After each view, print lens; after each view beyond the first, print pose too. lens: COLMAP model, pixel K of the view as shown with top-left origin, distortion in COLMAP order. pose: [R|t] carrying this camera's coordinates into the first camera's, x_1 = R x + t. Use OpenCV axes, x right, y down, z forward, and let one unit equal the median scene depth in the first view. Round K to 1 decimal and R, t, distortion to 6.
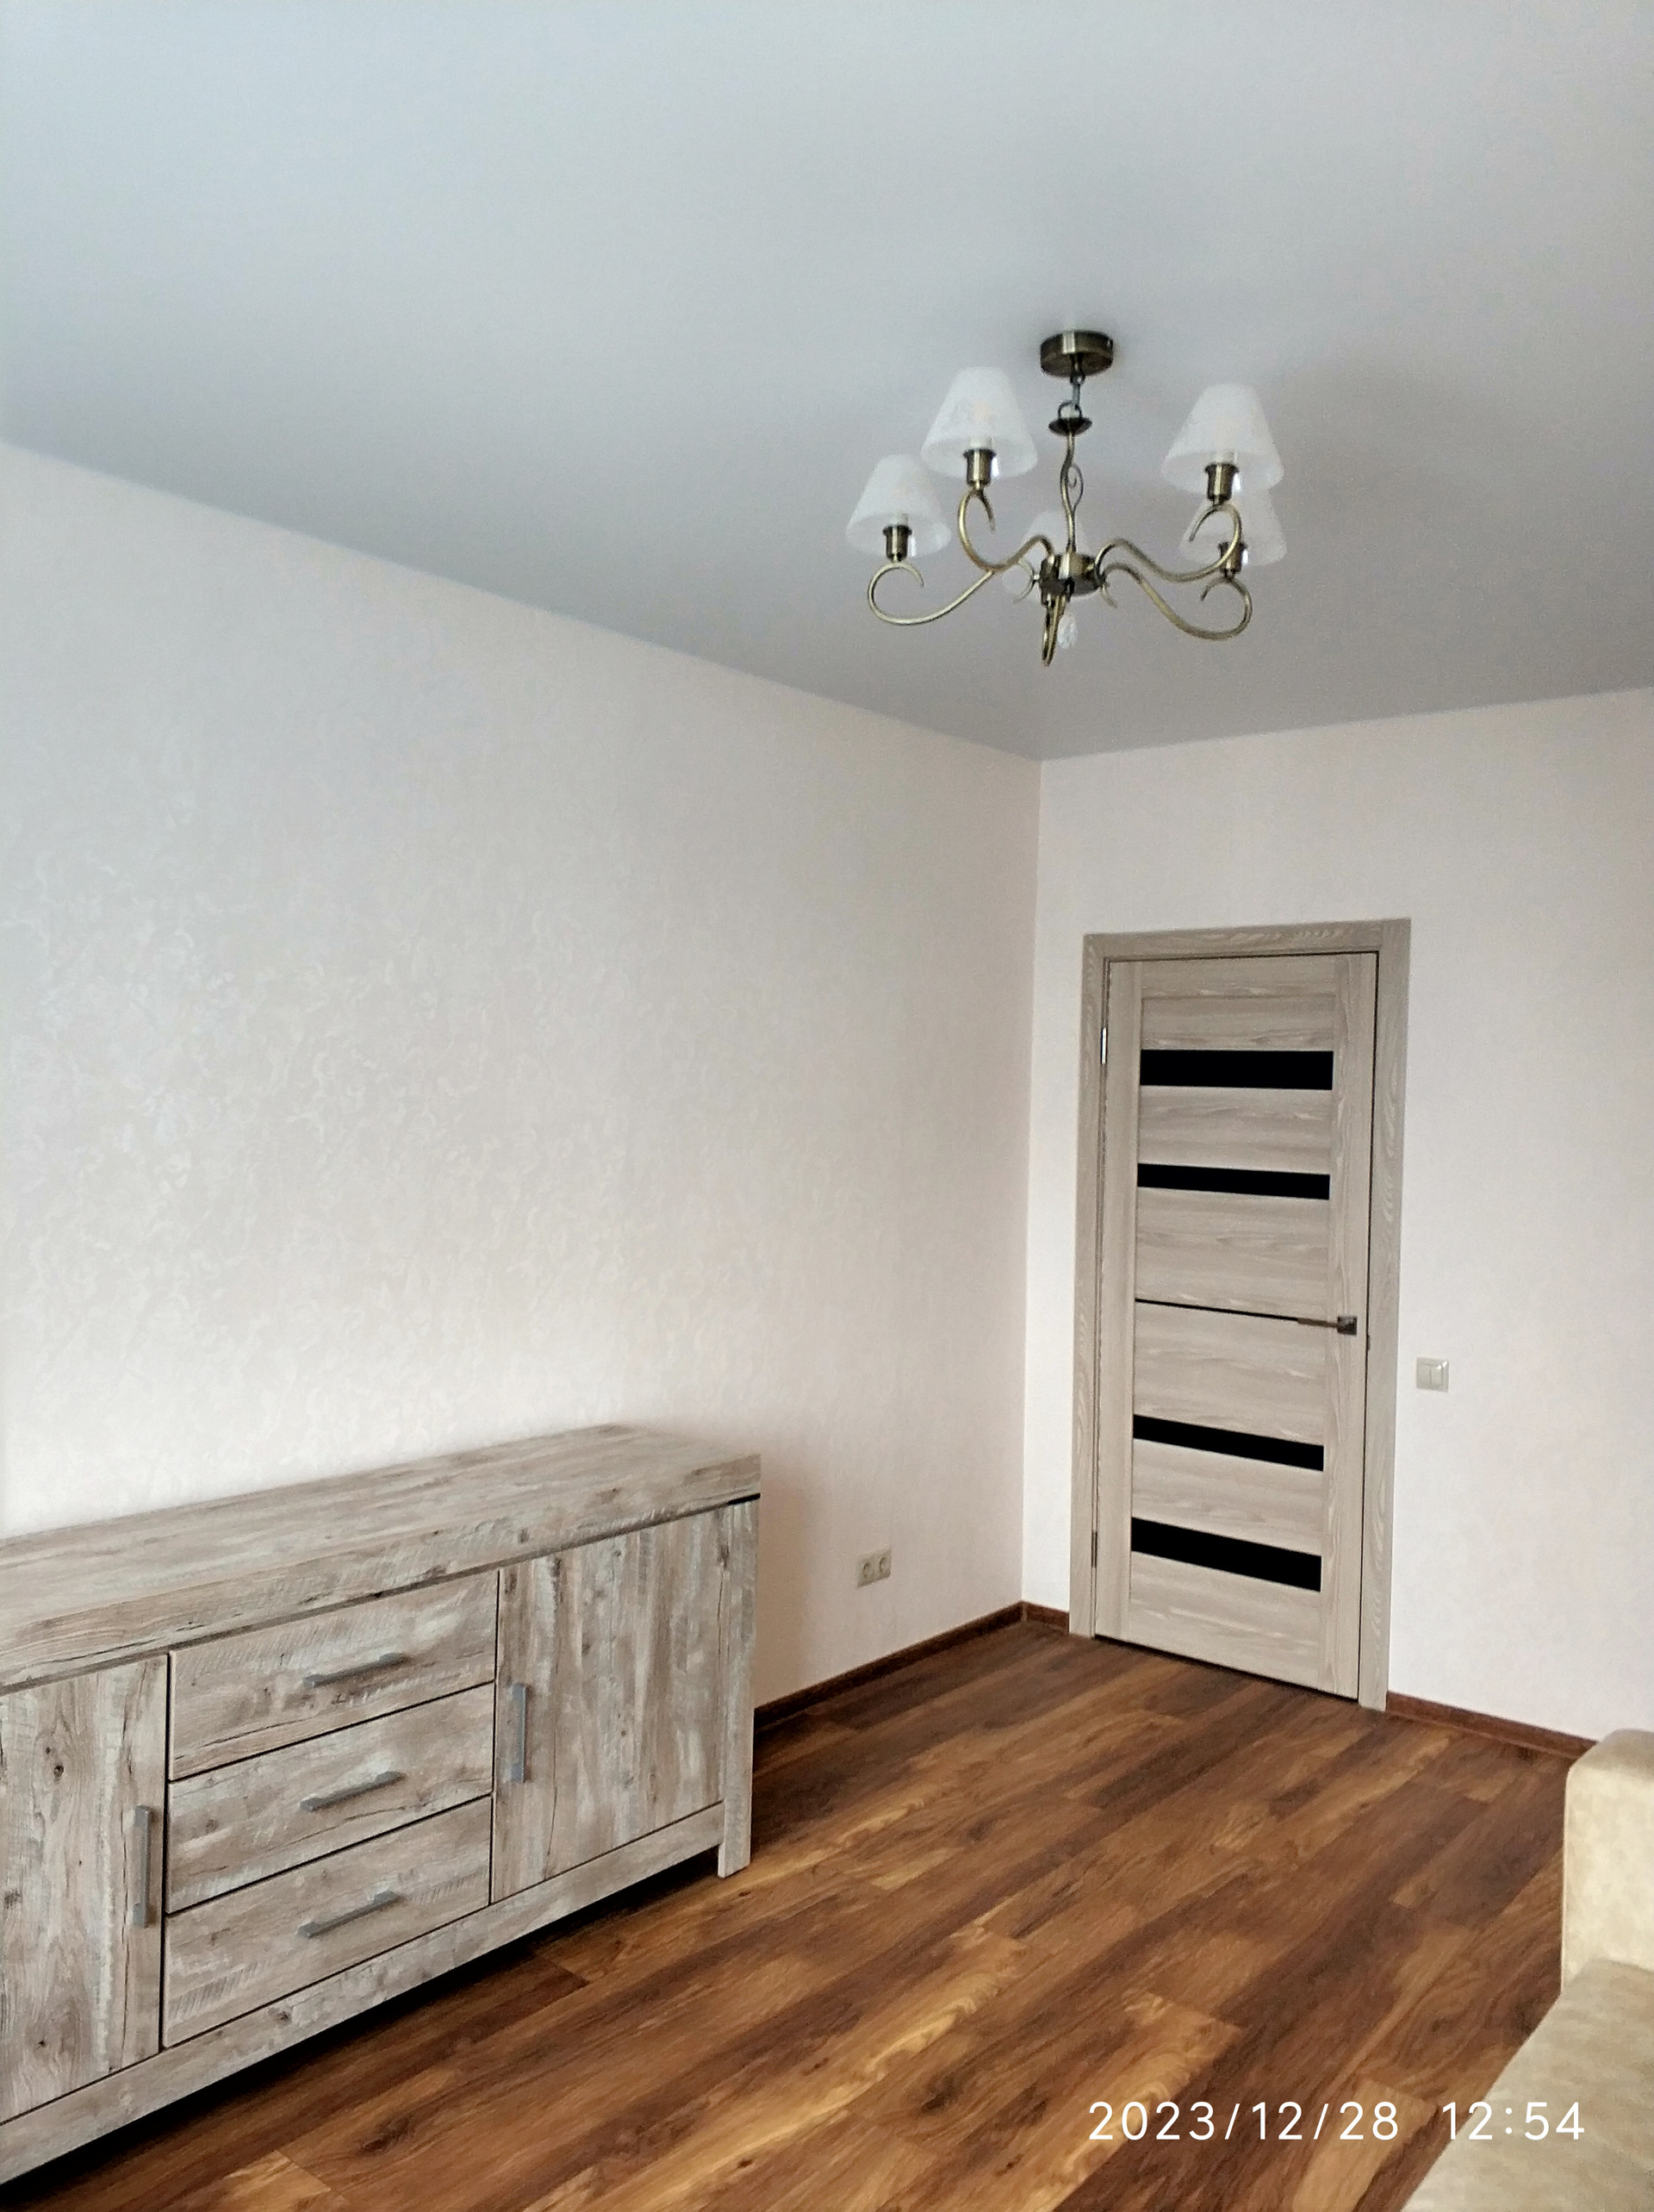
lens RADIAL K [[1687.9, 0, 834.6], [0, 1687.9, 1102.7], [0, 0, 1]] dist [-0.028970, -0.001257]
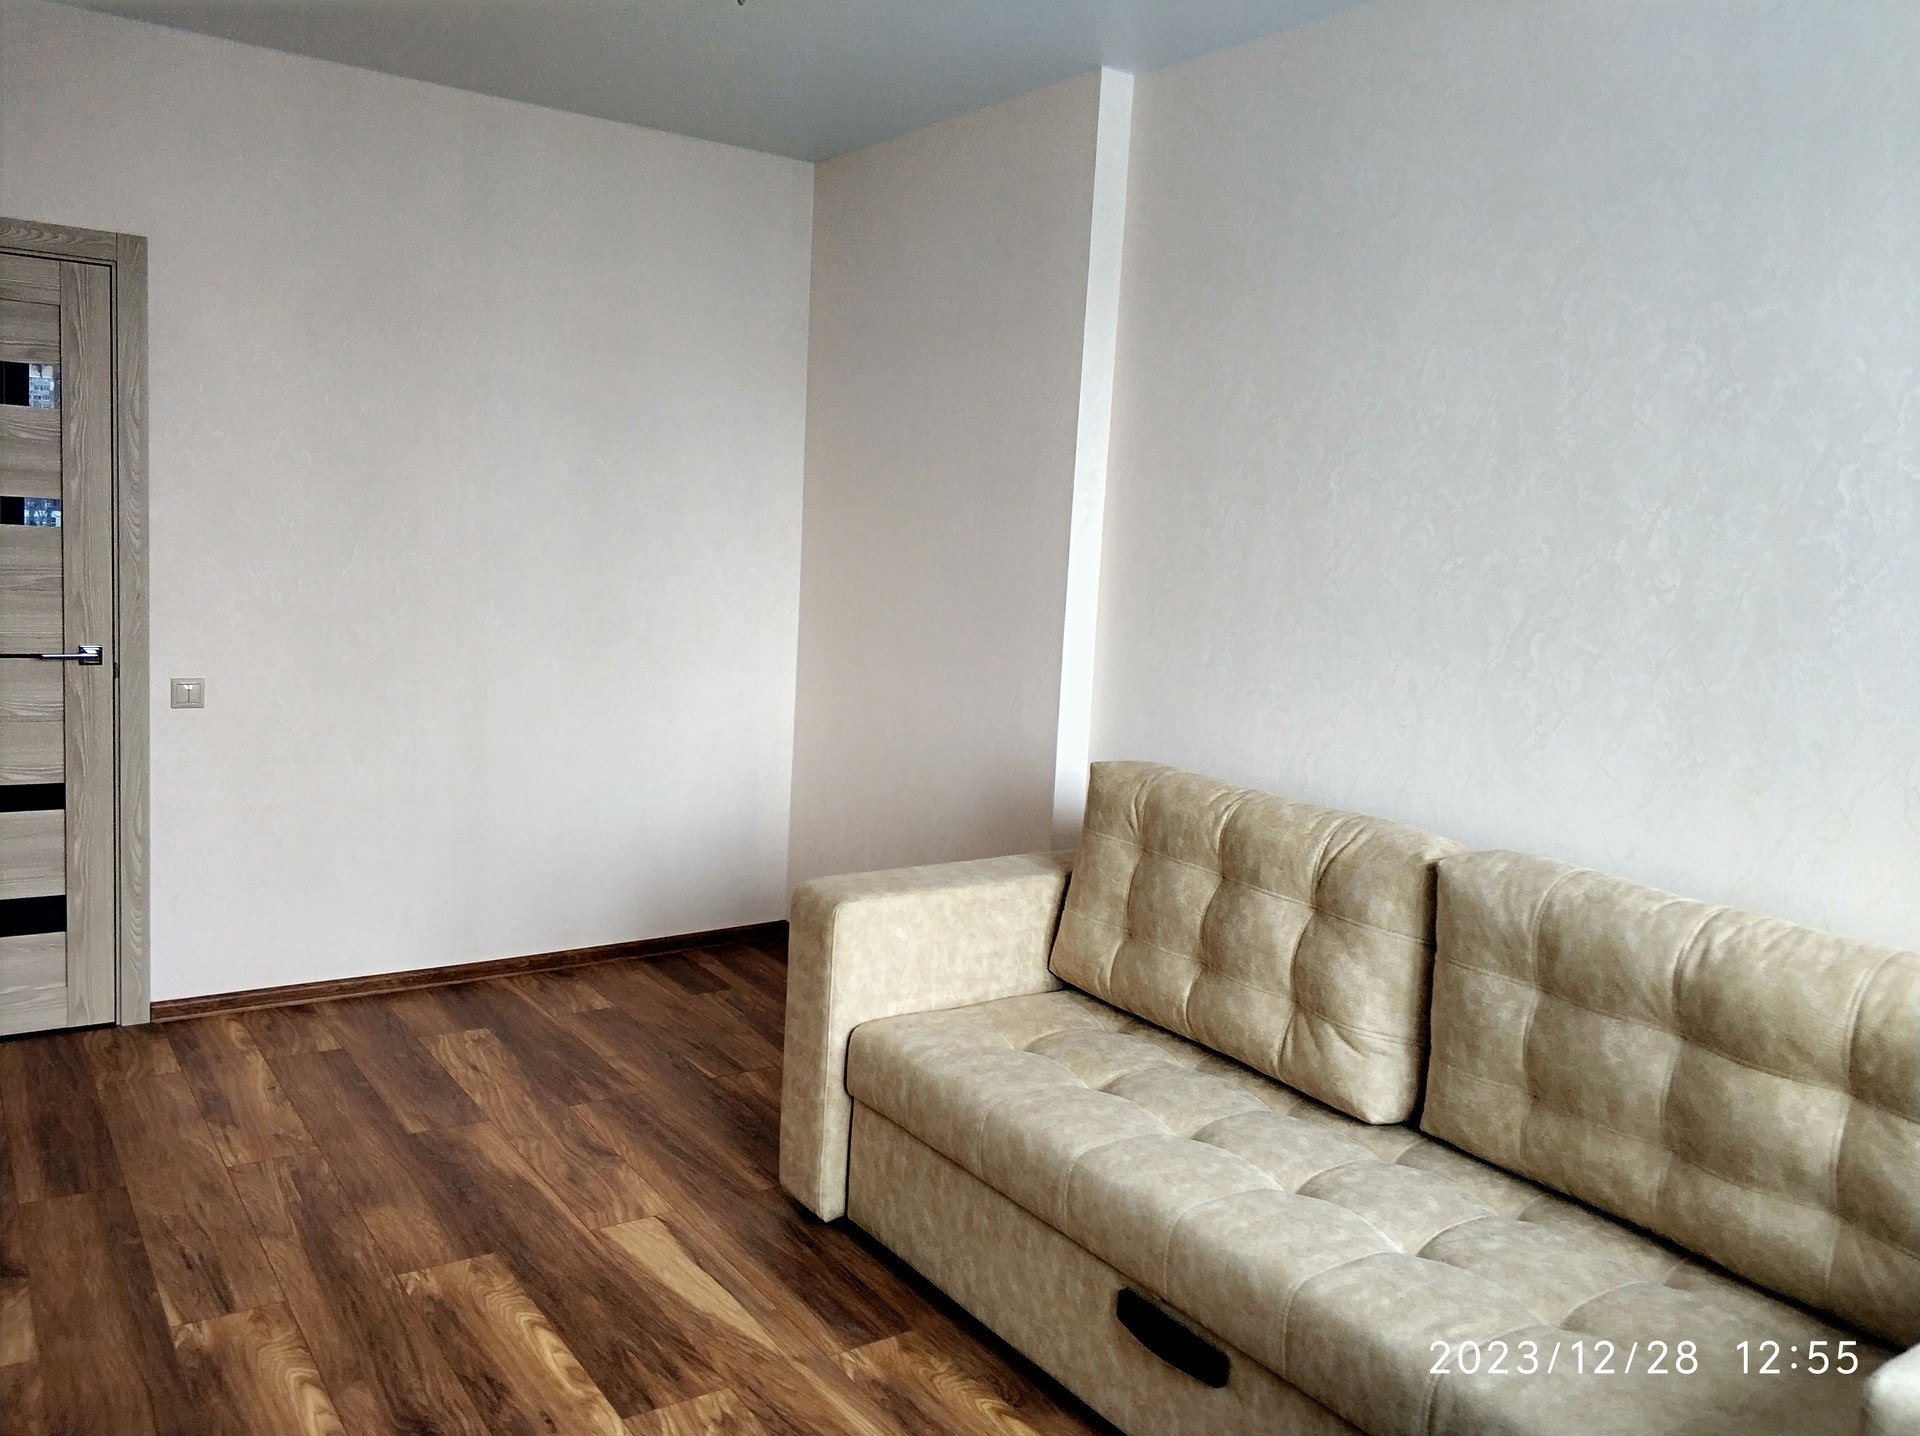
lens RADIAL K [[1465.3, 0, 963.2], [0, 1465.3, 715.1], [0, 0, 1]] dist [-0.028970, -0.001257]
pose [[0.273746, -0.133076, 0.952551, -0.405803], [-0.043416, 0.987663, 0.150458, 0.020652], [-0.960822, -0.082544, 0.264591, 0.329672]]
